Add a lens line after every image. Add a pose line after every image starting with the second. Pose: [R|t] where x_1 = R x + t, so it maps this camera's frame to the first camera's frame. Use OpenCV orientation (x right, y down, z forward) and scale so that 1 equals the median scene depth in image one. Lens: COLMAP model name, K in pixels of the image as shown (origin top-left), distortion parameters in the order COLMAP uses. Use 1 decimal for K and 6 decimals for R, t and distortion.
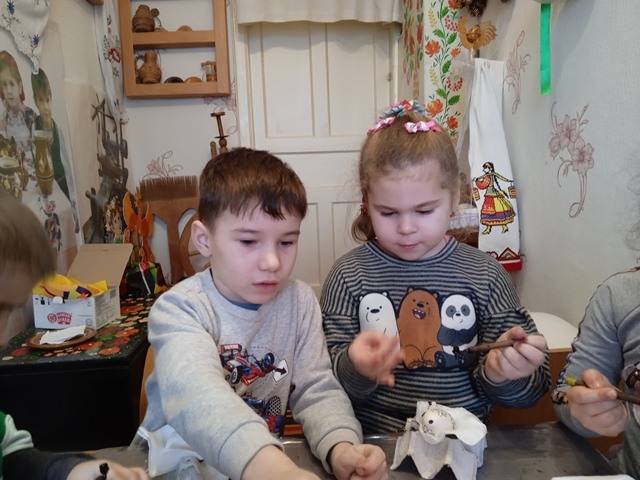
lens RADIAL K [[529.9, 0, 324.3], [0, 529.9, 238.9], [0, 0, 1]] dist [0.078067, -0.124802]
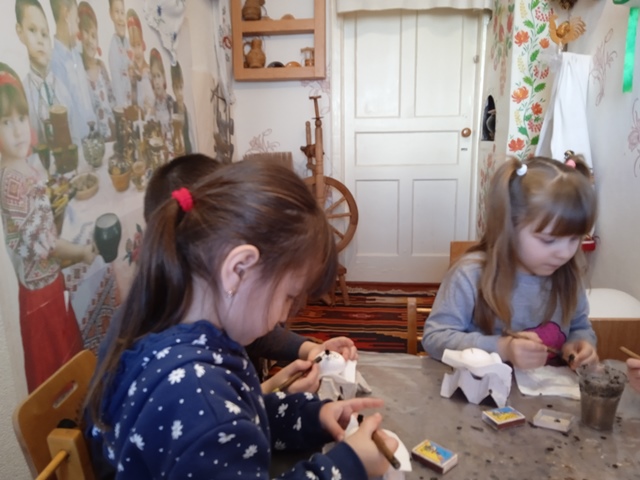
lens RADIAL K [[529.9, 0, 317.0], [0, 529.9, 241.7], [0, 0, 1]] dist [0.078067, -0.124802]
pose [[0.990477, 0.047152, -0.129350, -0.043294], [-0.038949, 0.997110, 0.065234, -0.006703], [0.132052, -0.059575, 0.989451, -0.130026]]
